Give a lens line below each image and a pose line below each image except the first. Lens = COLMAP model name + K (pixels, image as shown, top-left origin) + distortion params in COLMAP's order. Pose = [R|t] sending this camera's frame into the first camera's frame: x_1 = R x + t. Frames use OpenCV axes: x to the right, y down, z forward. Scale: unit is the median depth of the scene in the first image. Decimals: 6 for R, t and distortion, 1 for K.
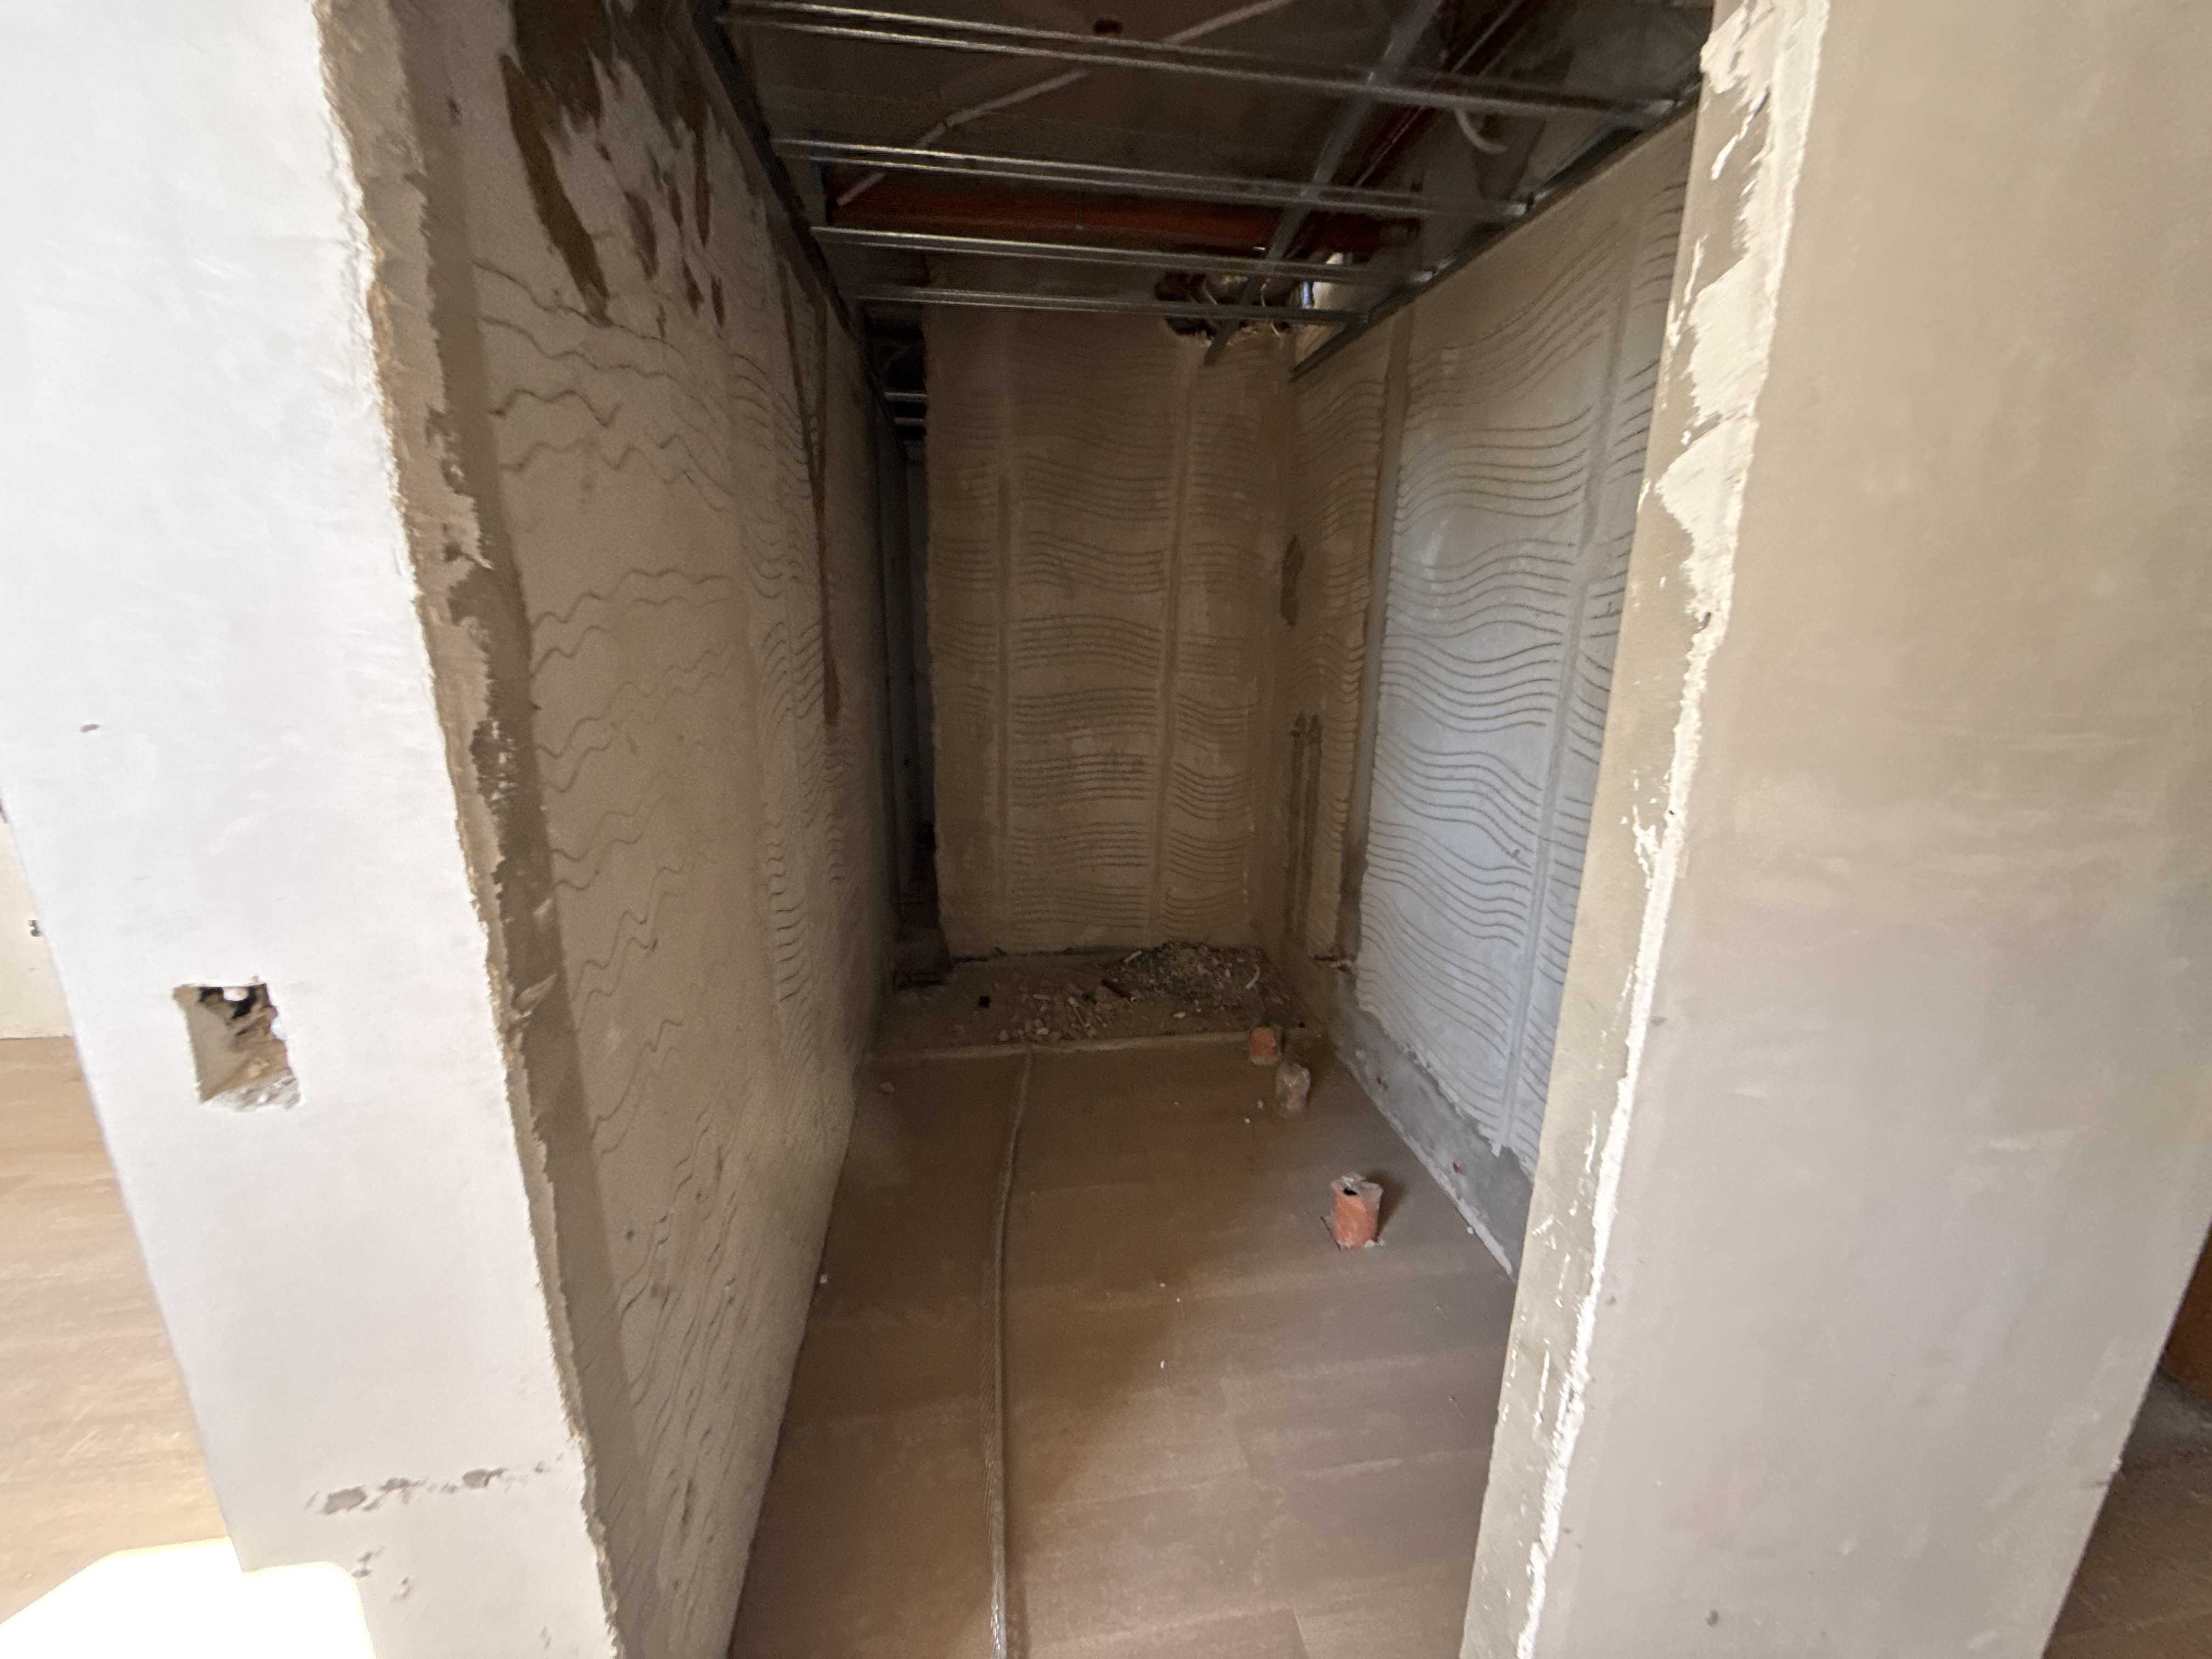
lens RADIAL K [[874.2, 0, 1120.7], [0, 874.2, 825.1], [0, 0, 1]] dist [0.000093, 0.000242]
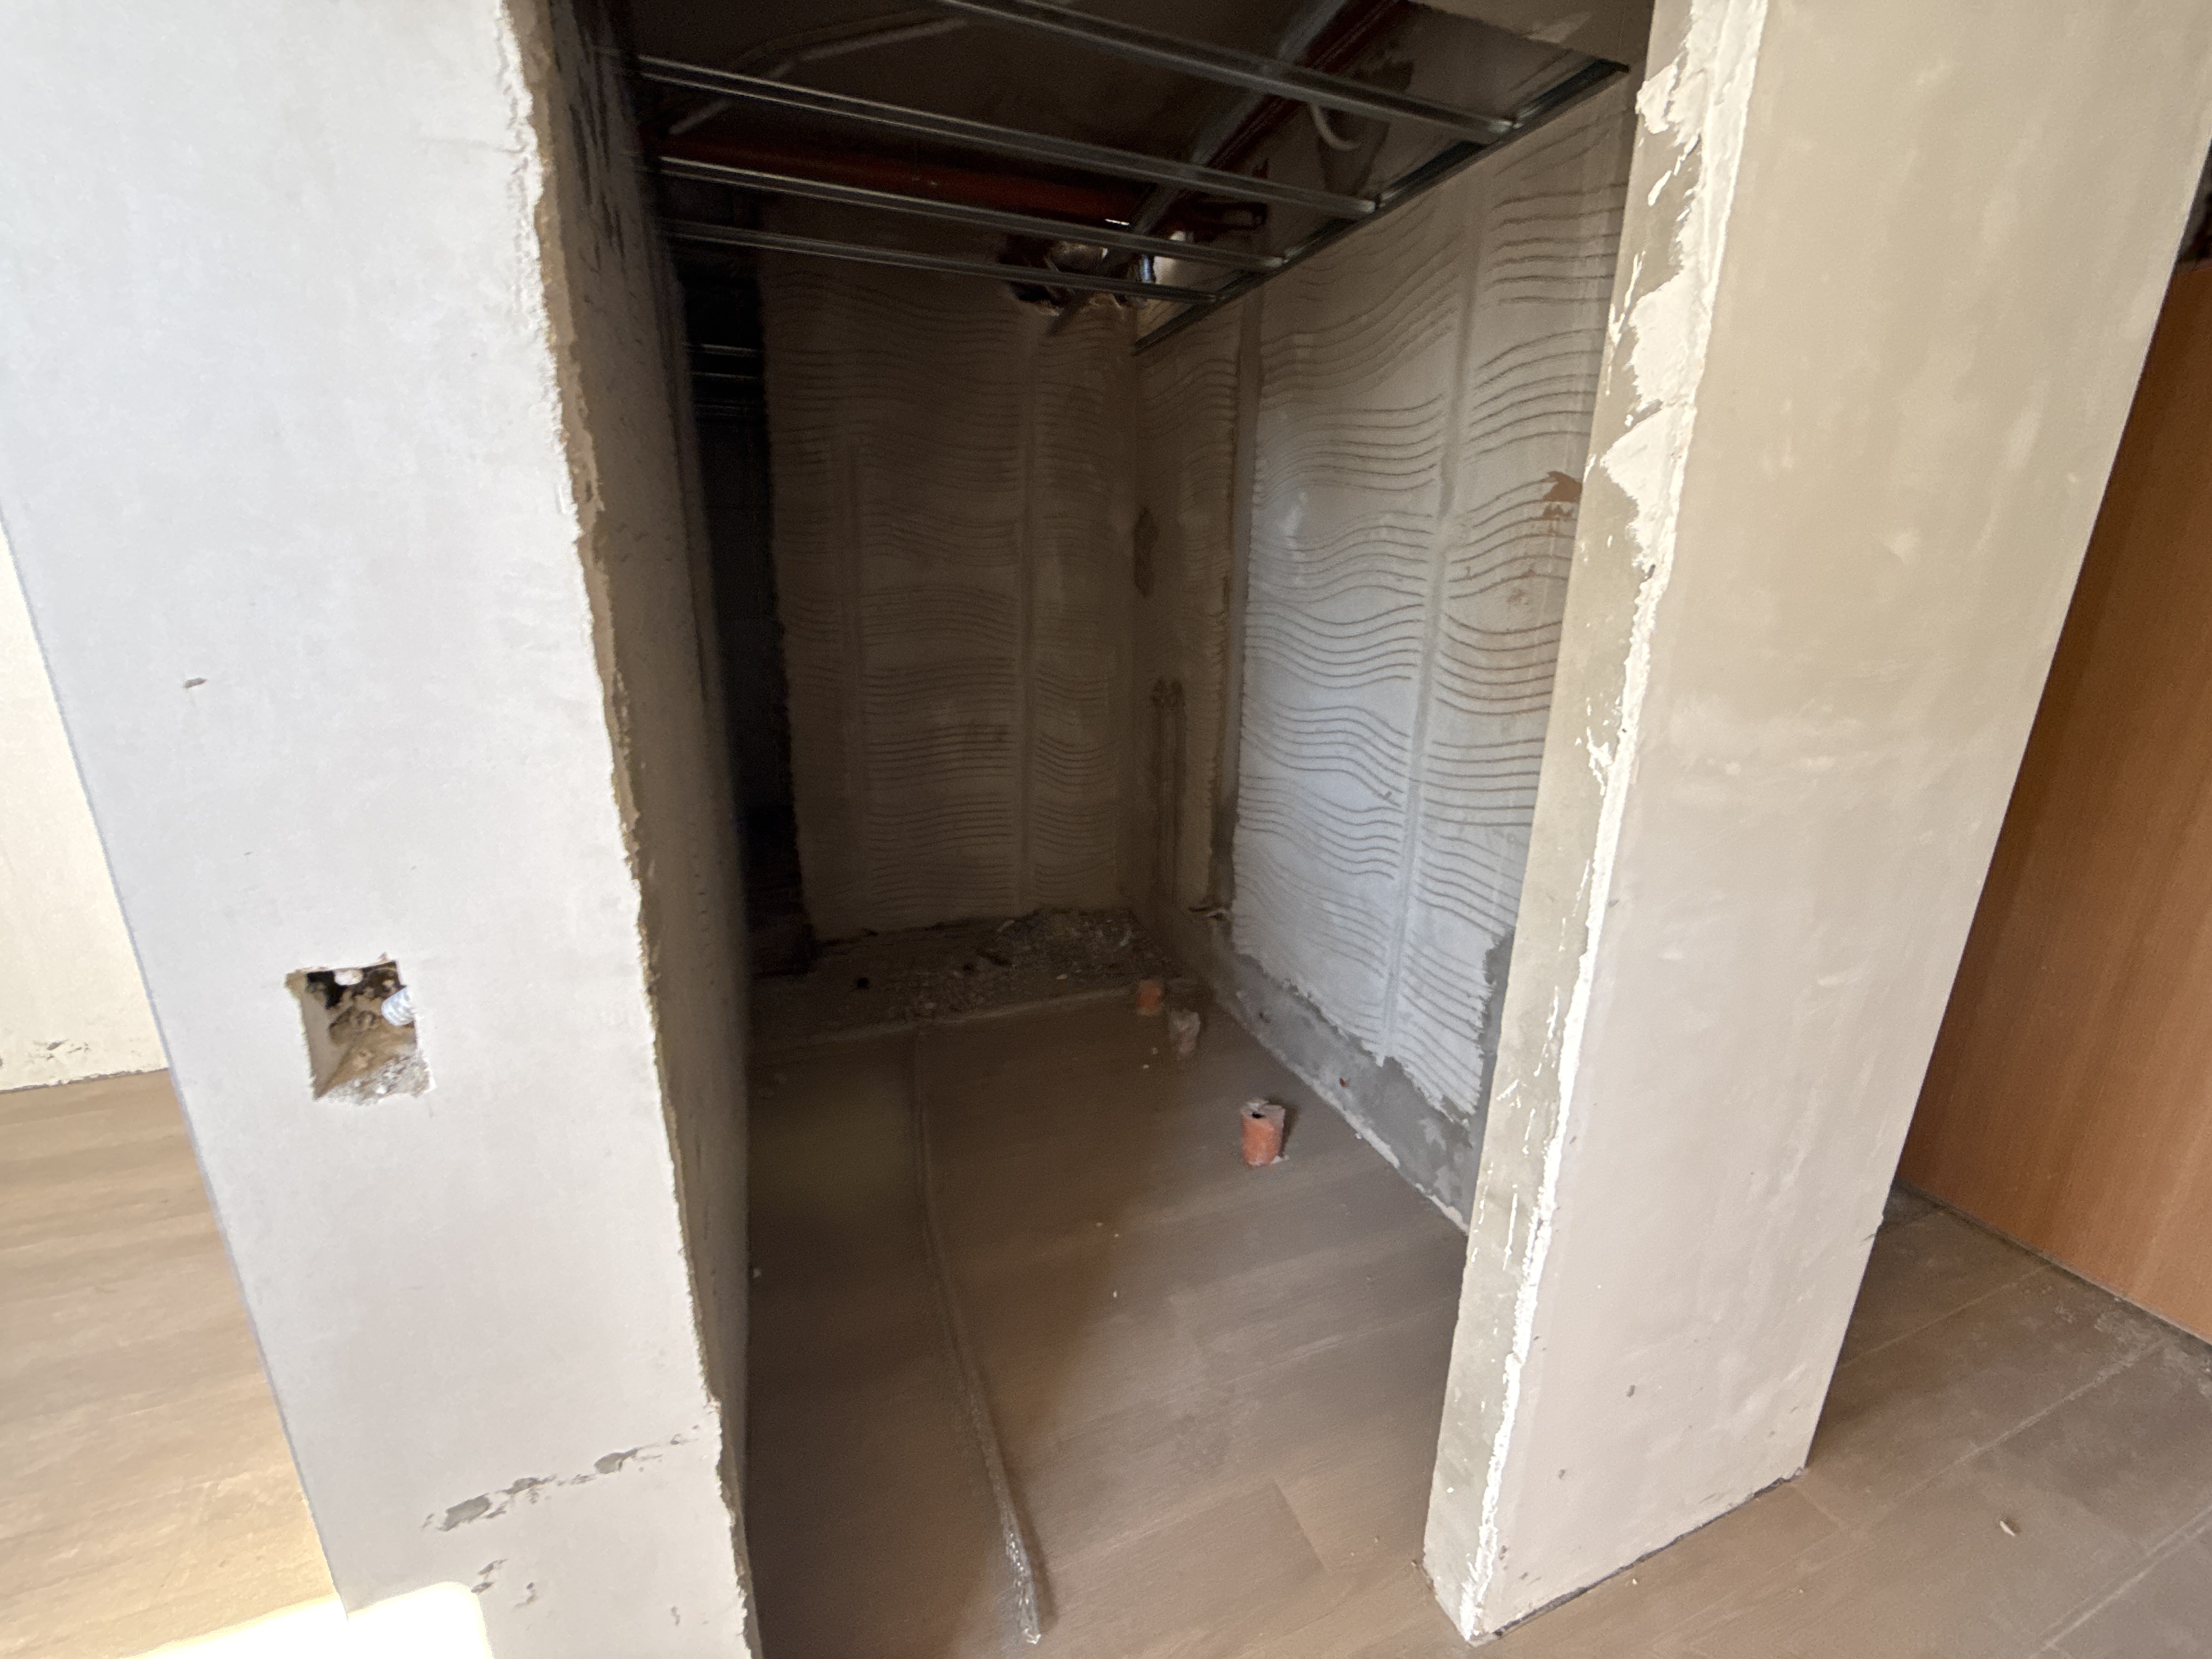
lens RADIAL K [[874.2, 0, 1113.7], [0, 874.2, 827.4], [0, 0, 1]] dist [0.000093, 0.000242]
pose [[0.975557, -0.060709, 0.211194, -0.213607], [0.054519, 0.997899, 0.035015, 0.025021], [-0.212876, -0.022645, 0.976817, -0.029271]]
